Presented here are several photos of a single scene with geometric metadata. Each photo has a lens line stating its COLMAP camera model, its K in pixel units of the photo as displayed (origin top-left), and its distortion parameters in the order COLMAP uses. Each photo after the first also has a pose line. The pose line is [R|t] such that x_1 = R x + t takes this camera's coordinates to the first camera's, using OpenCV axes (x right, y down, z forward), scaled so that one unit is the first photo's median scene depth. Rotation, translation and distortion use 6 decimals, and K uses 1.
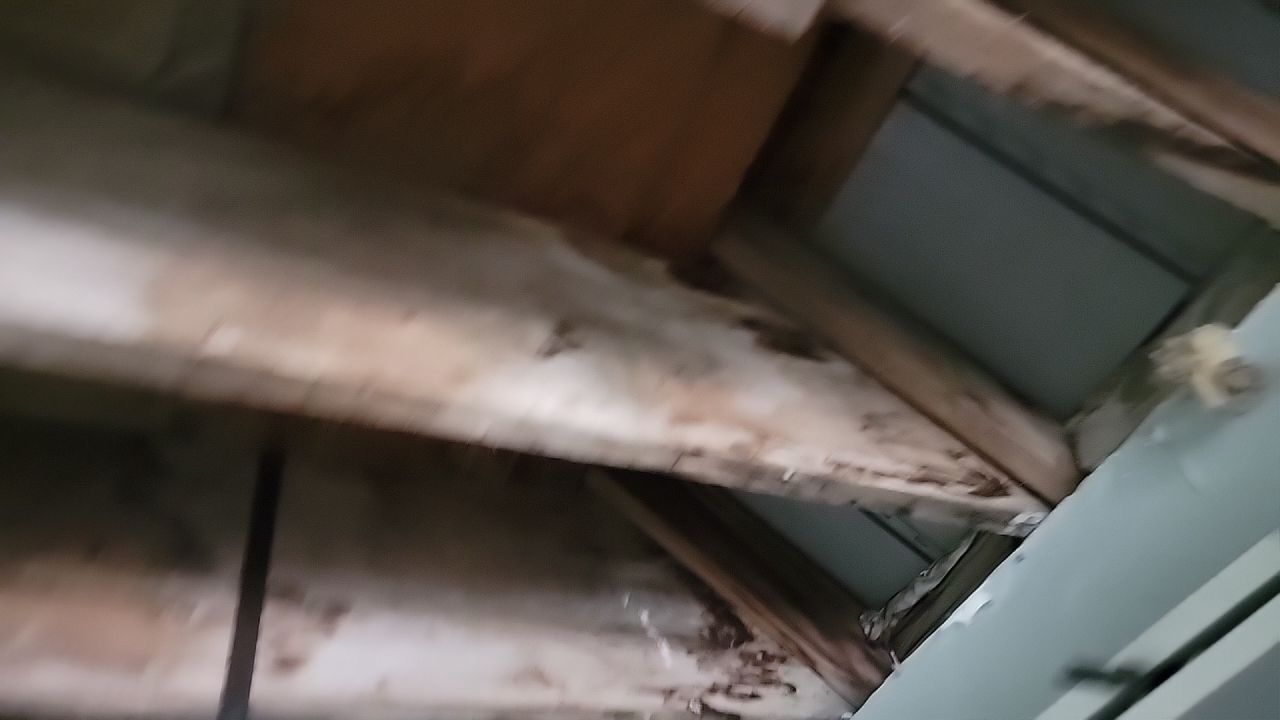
lens RADIAL K [[778.7, 0, 640.0], [0, 778.7, 360.0], [0, 0, 1]] dist [0.000755, -0.000320]
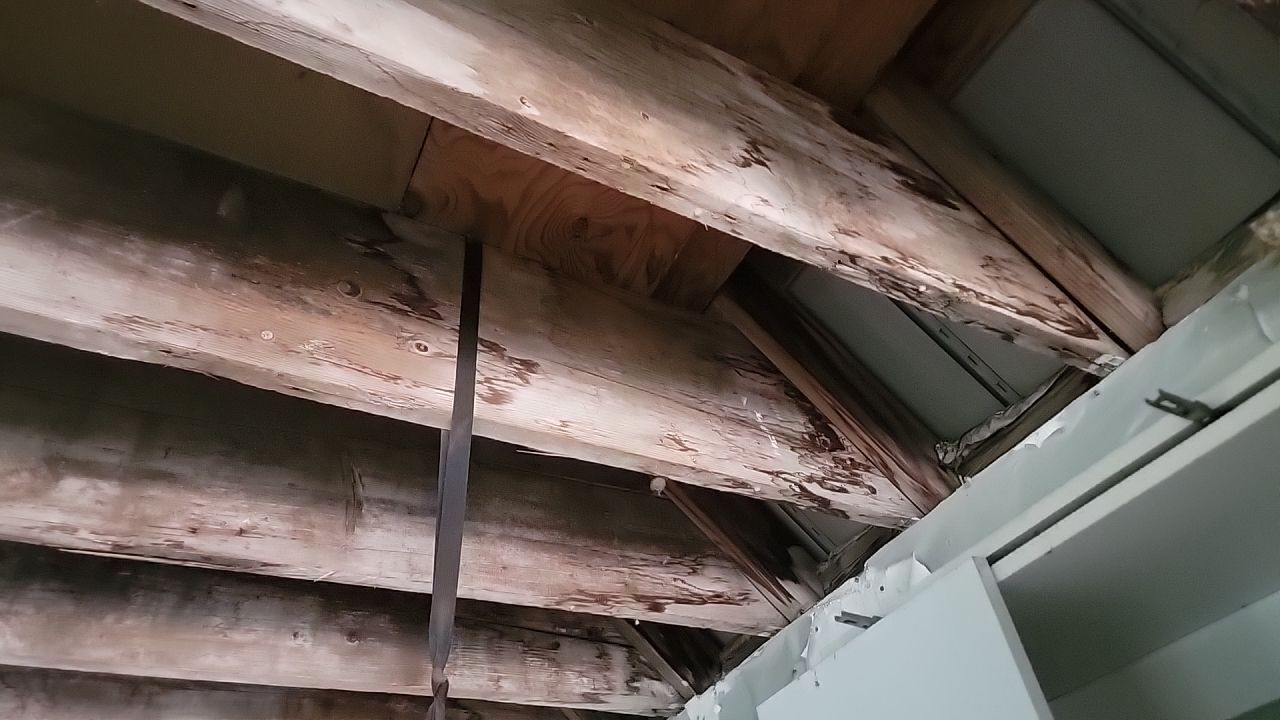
lens RADIAL K [[778.7, 0, 640.0], [0, 778.7, 360.0], [0, 0, 1]] dist [0.000755, -0.000320]
pose [[0.991824, 0.117044, -0.050860, -0.138659], [-0.108552, 0.983311, 0.146000, 0.102196], [0.067100, -0.139285, 0.987976, -0.199525]]
